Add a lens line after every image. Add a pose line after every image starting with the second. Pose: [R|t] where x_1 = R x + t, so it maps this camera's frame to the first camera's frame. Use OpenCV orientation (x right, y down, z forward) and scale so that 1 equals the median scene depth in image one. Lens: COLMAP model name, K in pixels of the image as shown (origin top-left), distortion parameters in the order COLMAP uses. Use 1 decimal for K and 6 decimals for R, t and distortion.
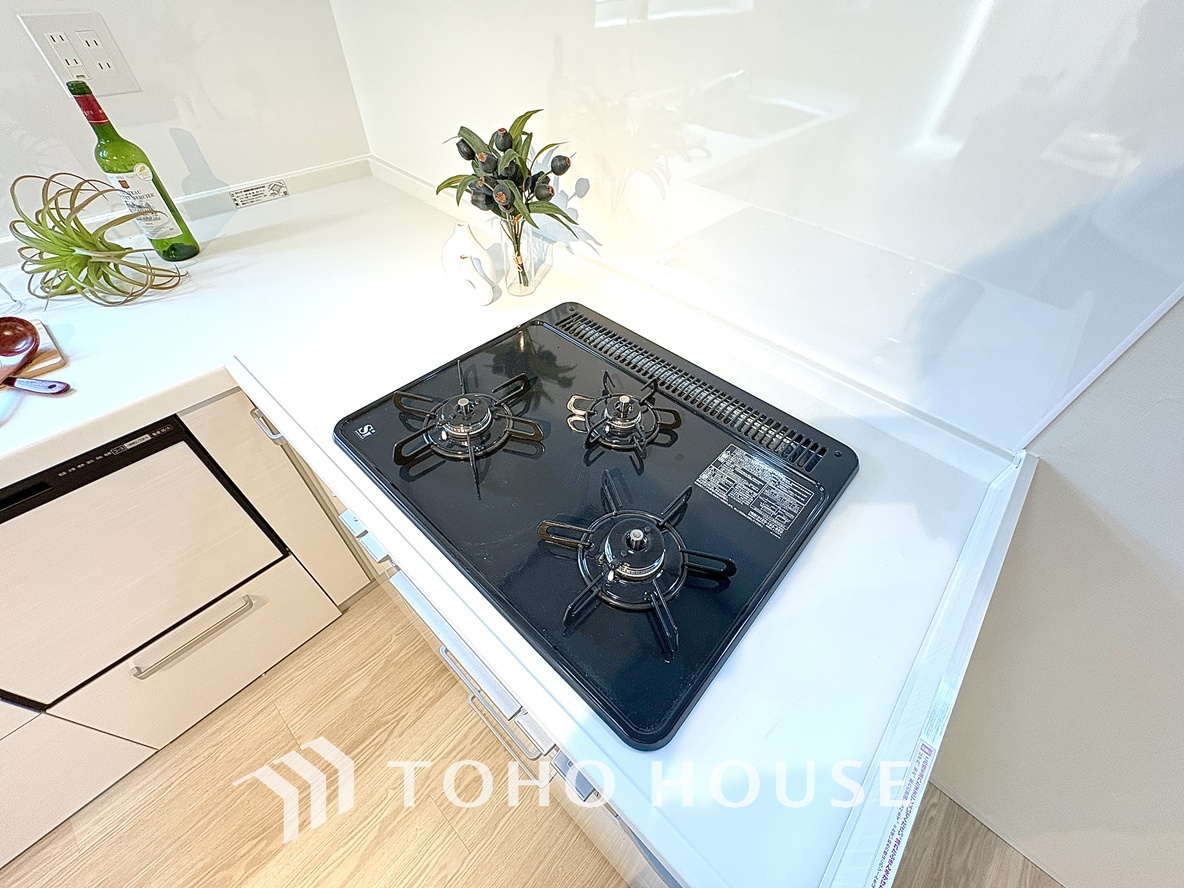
lens RADIAL K [[473.0, 0, 593.5], [0, 473.0, 442.5], [0, 0, 1]] dist [-0.000712, 0.000130]
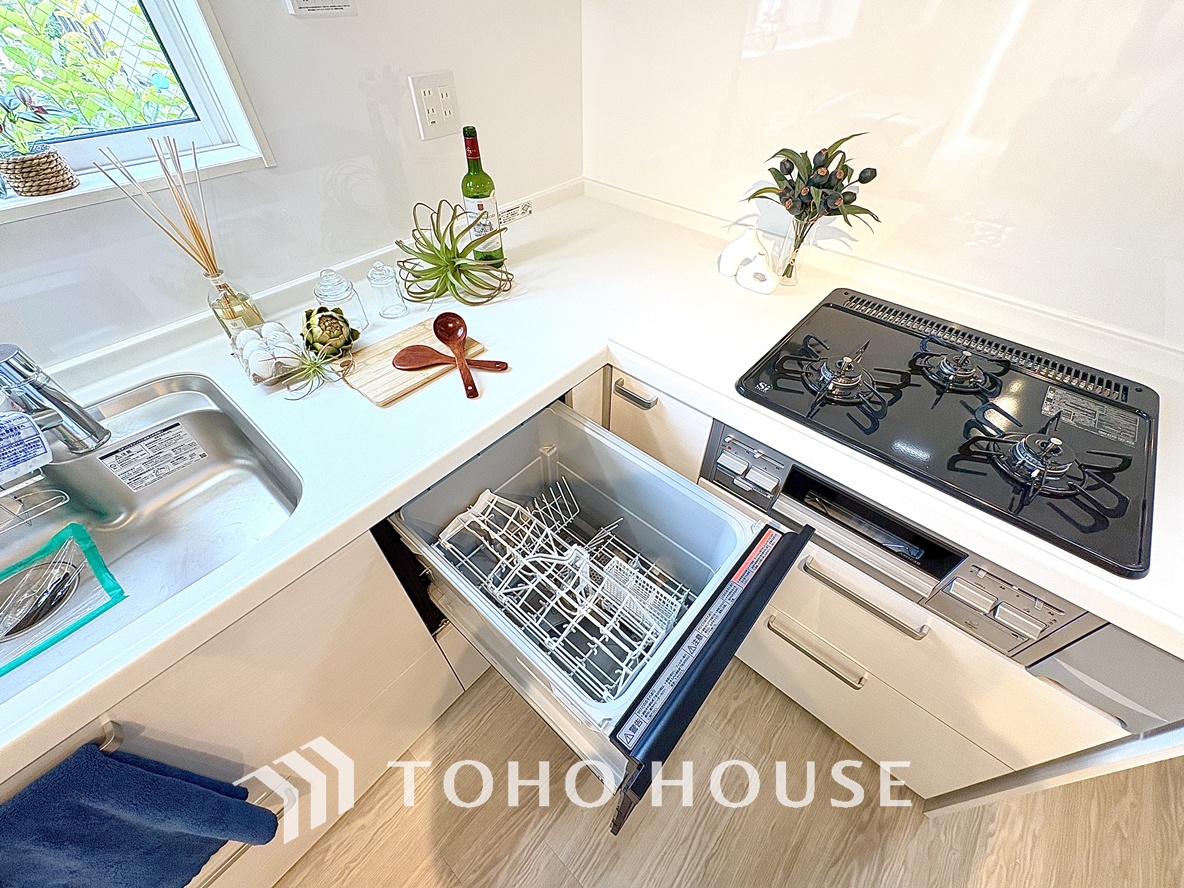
lens RADIAL K [[473.0, 0, 592.5], [0, 473.0, 444.4], [0, 0, 1]] dist [-0.000712, 0.000130]
pose [[0.999175, -0.039130, -0.010864, -0.706259], [0.038860, 0.998956, -0.024030, 0.107681], [0.011793, 0.023588, 0.999652, -0.204969]]
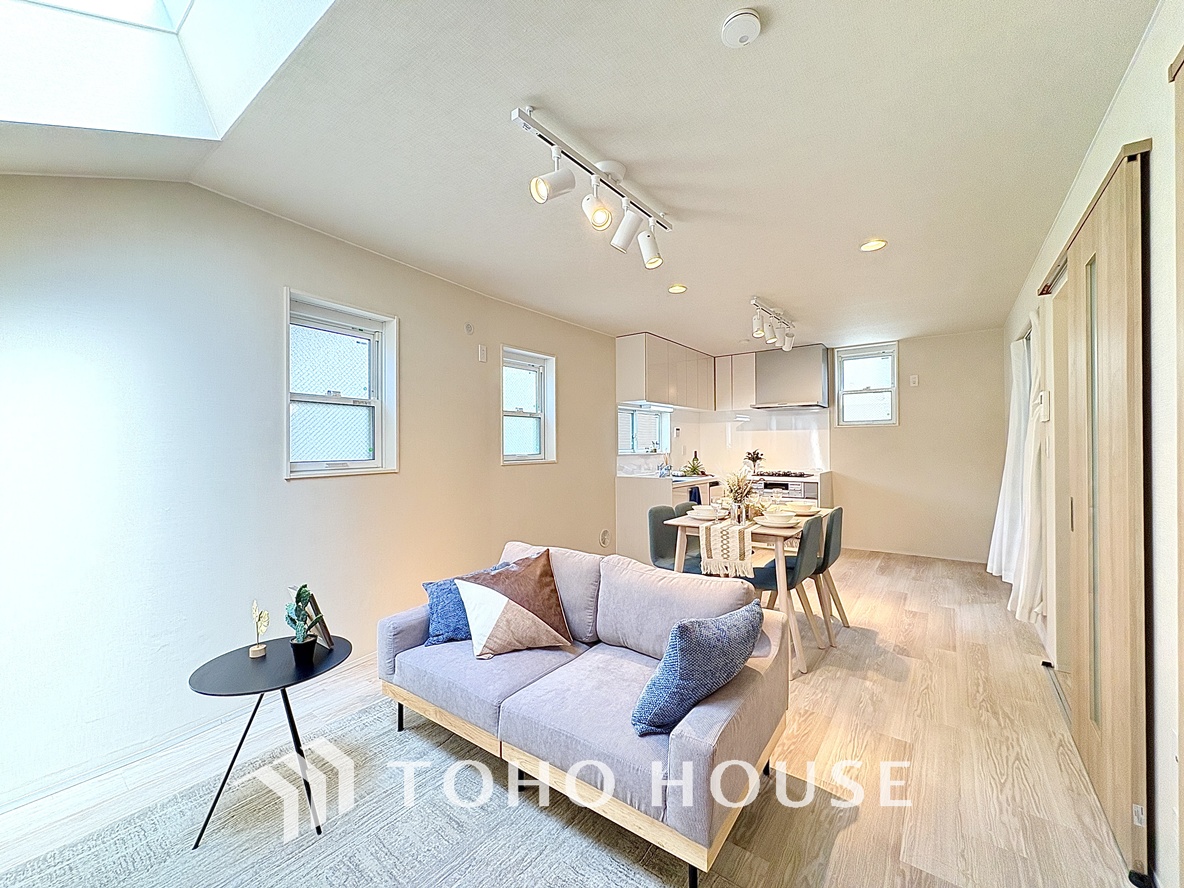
lens RADIAL K [[473.0, 0, 588.6], [0, 473.0, 443.3], [0, 0, 1]] dist [-0.000712, 0.000130]
pose [[0.994888, -0.042554, 0.091581, -3.139209], [0.096197, 0.675304, -0.731239, 4.079630], [-0.030728, 0.736311, 0.675945, -3.732560]]
